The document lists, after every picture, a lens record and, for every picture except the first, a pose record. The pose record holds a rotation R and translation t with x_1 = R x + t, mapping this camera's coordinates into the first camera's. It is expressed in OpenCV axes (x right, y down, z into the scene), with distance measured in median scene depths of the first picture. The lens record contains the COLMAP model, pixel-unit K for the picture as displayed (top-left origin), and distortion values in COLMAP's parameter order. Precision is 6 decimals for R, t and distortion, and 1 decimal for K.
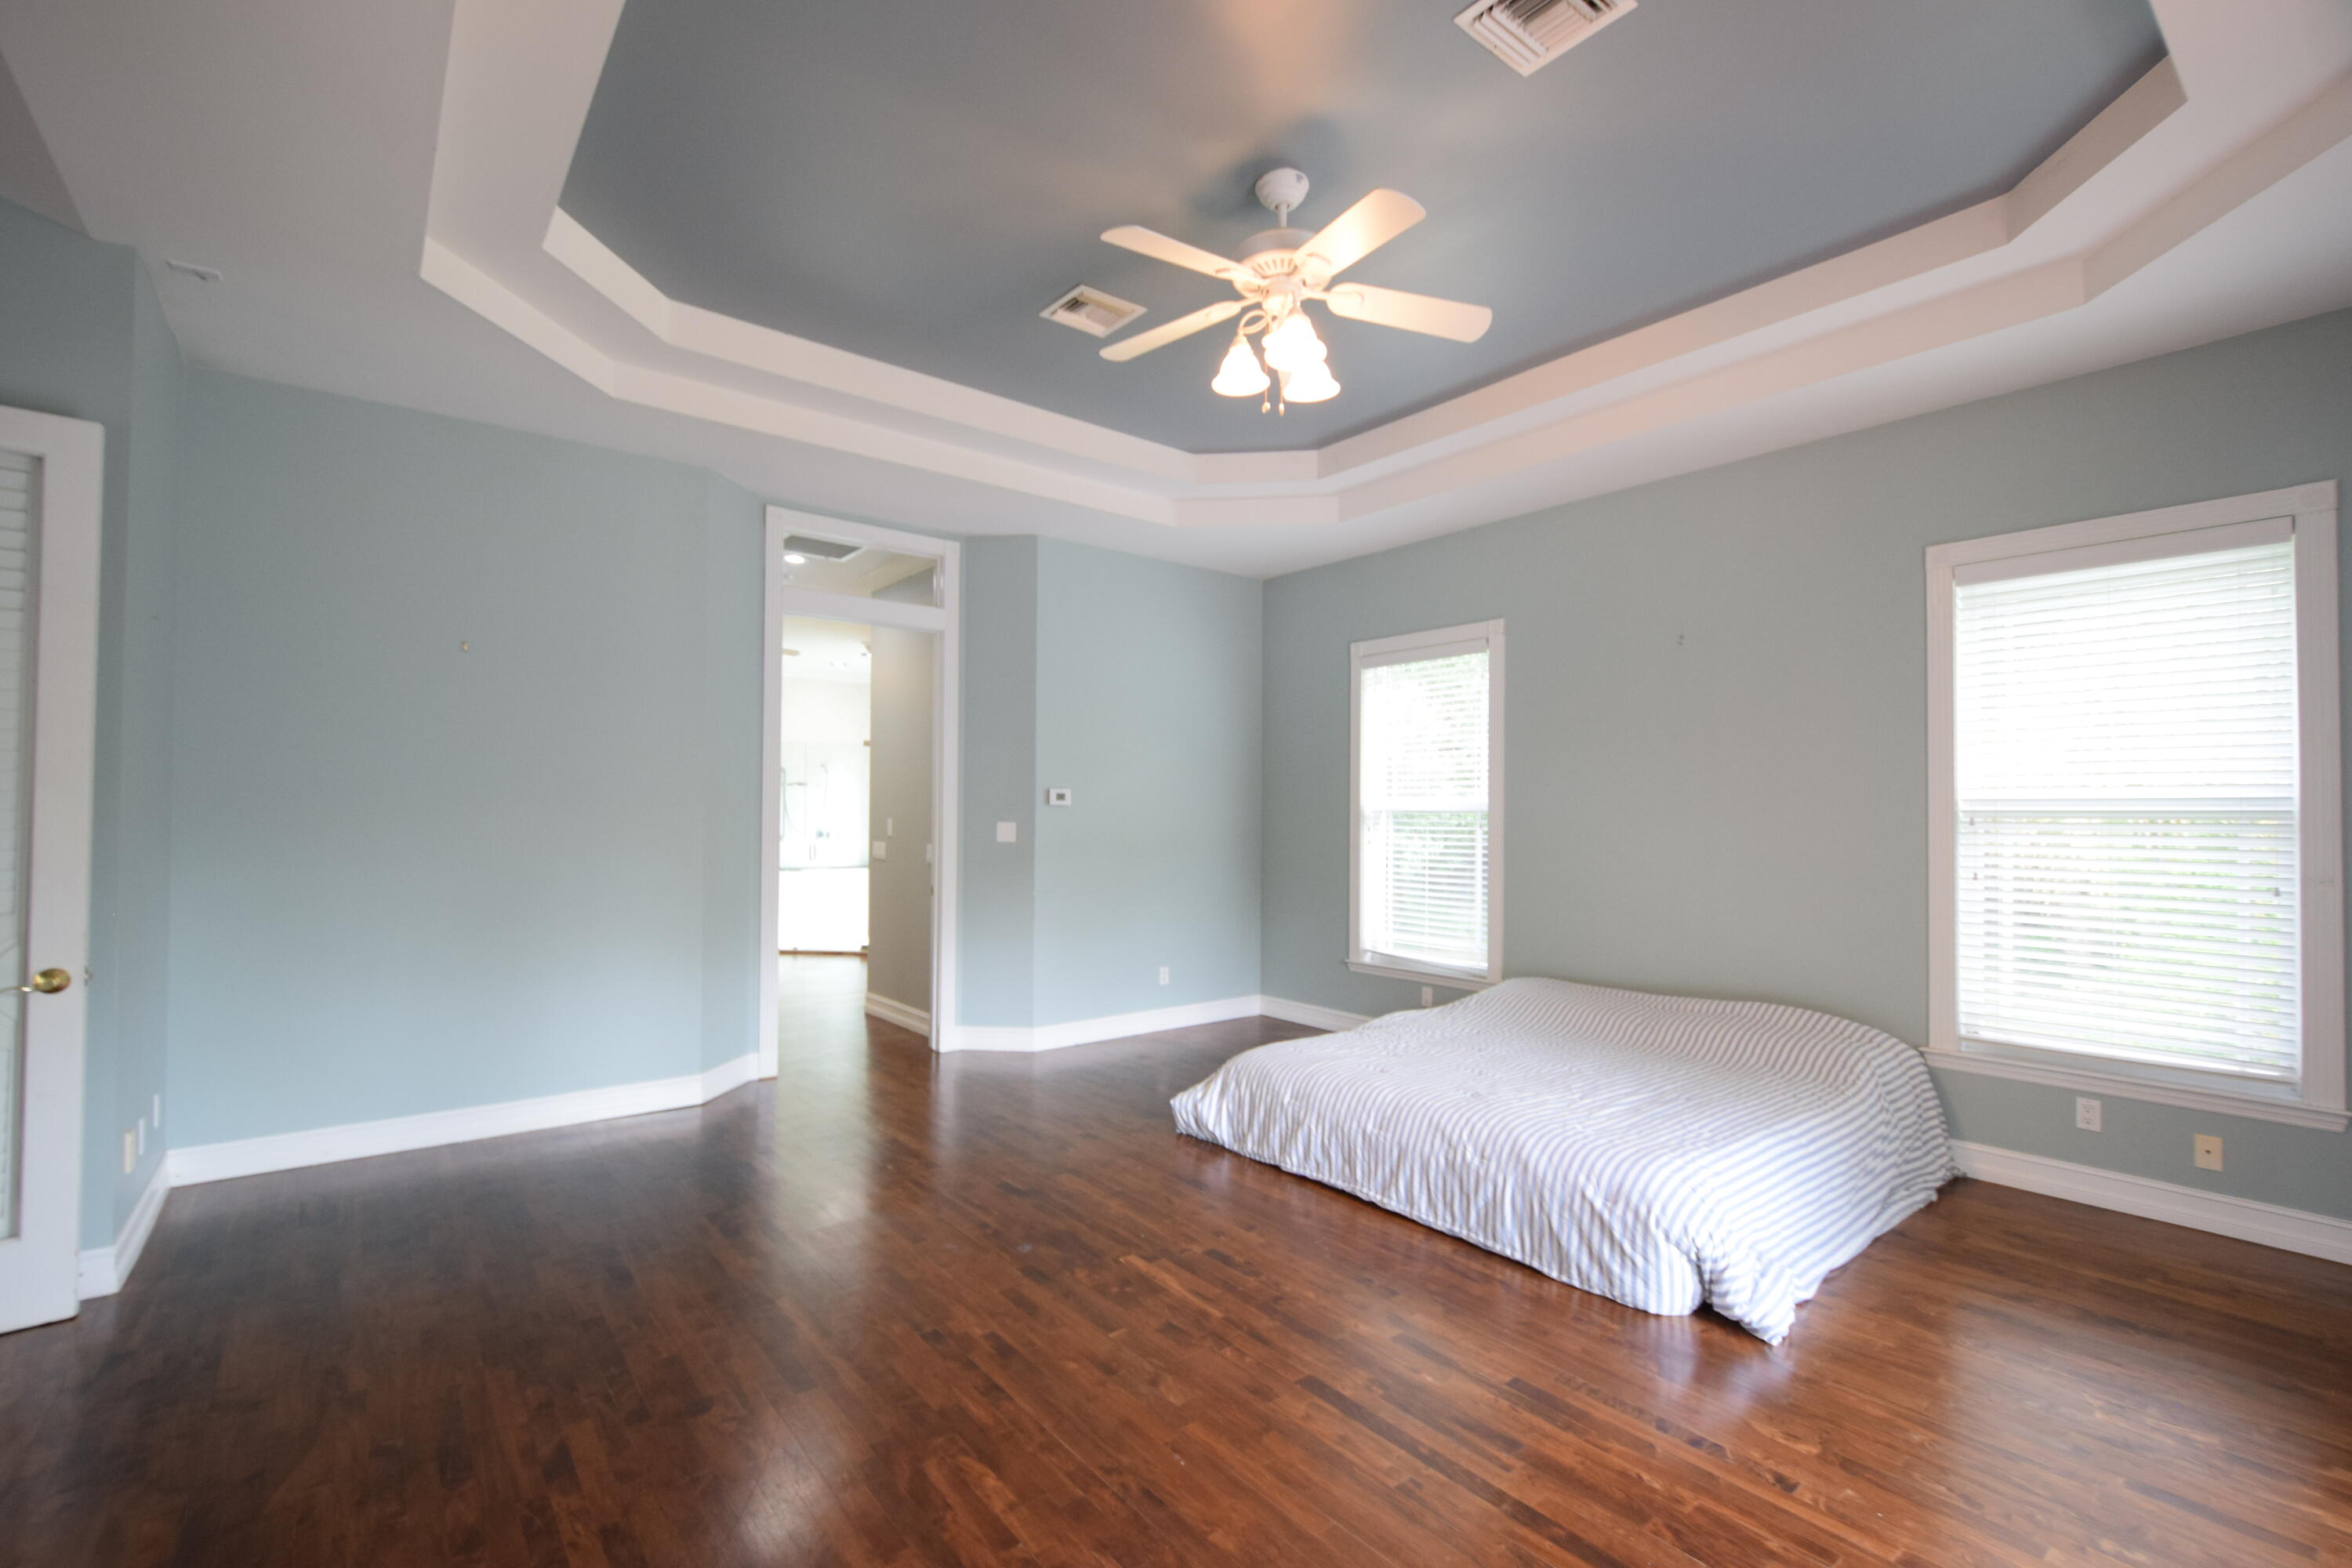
lens RADIAL K [[1030.2, 0, 1175.7], [0, 1030.2, 796.2], [0, 0, 1]] dist [0.010455, -0.008197]
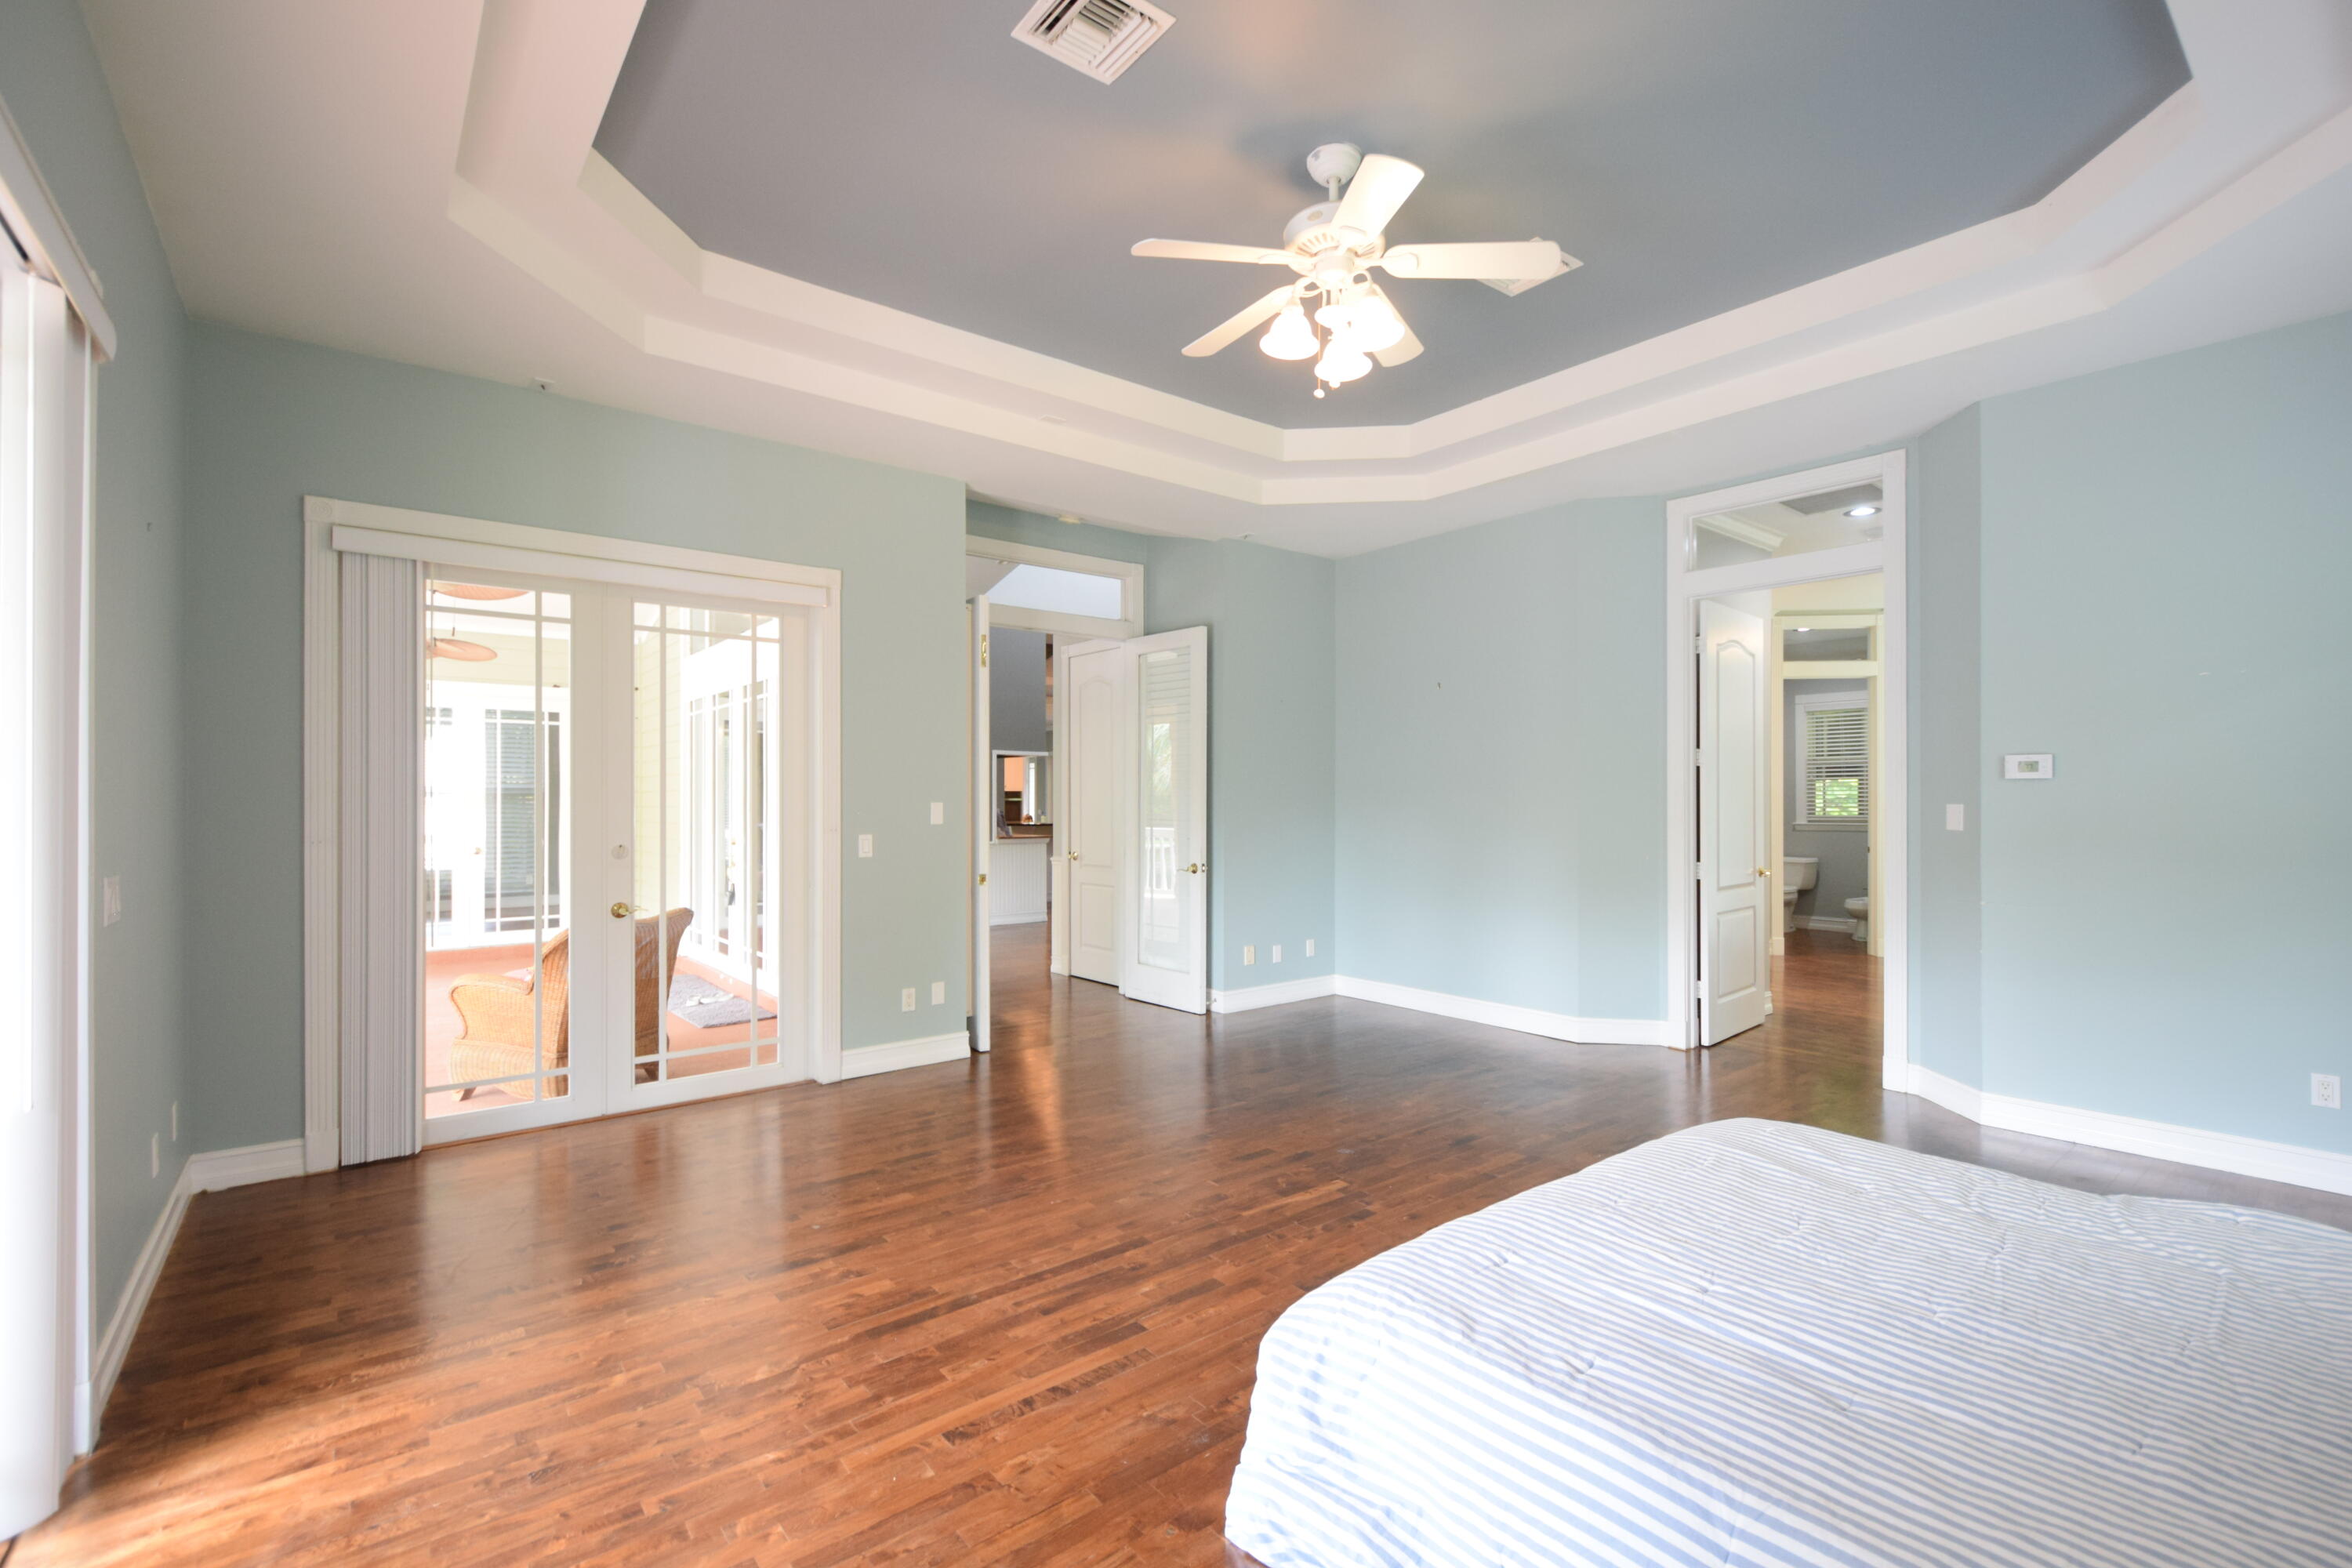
lens RADIAL K [[1030.2, 0, 1175.7], [0, 1030.2, 796.2], [0, 0, 1]] dist [0.010455, -0.008197]
pose [[0.001729, -0.009744, -0.999951, 1.085251], [0.015433, 0.999834, -0.009716, 0.033800], [0.999879, -0.015415, 0.001879, 0.824634]]
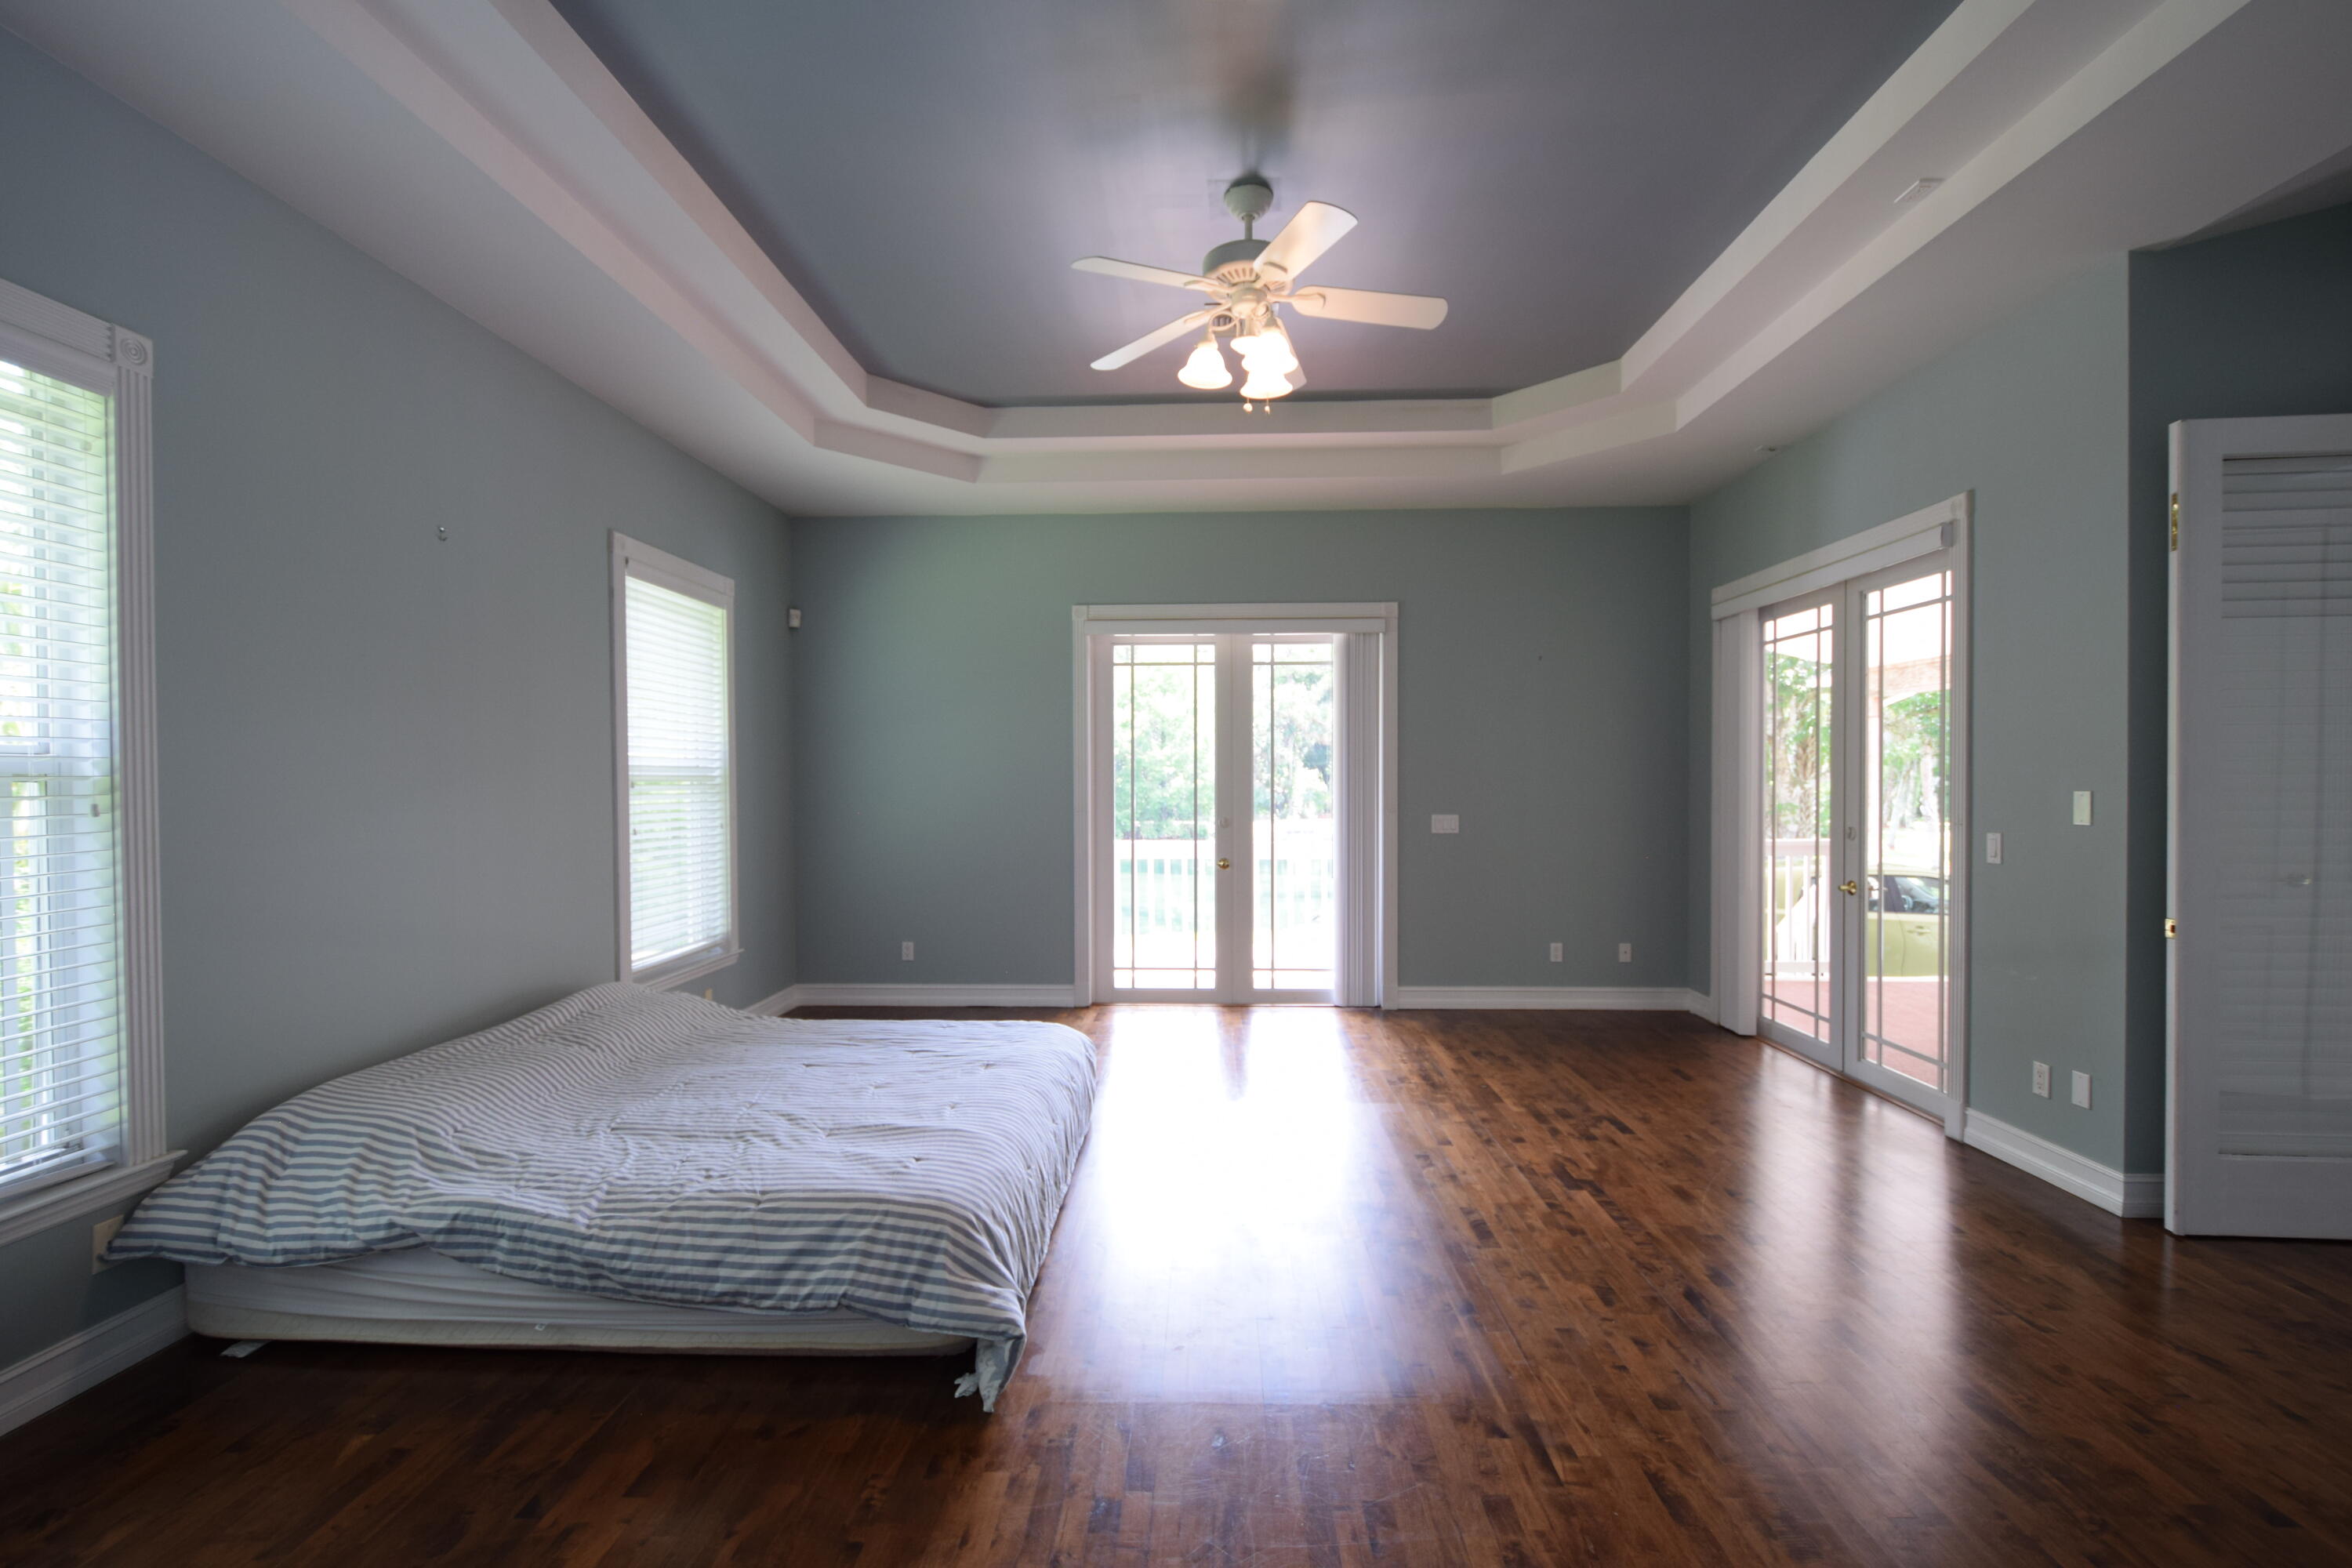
lens RADIAL K [[1030.2, 0, 1175.7], [0, 1030.2, 796.2], [0, 0, 1]] dist [0.010455, -0.008197]
pose [[-0.761828, -0.012901, 0.647651, -0.540879], [-0.010227, 0.999917, 0.007889, 0.028120], [-0.647699, -0.000614, -0.761896, 1.848538]]
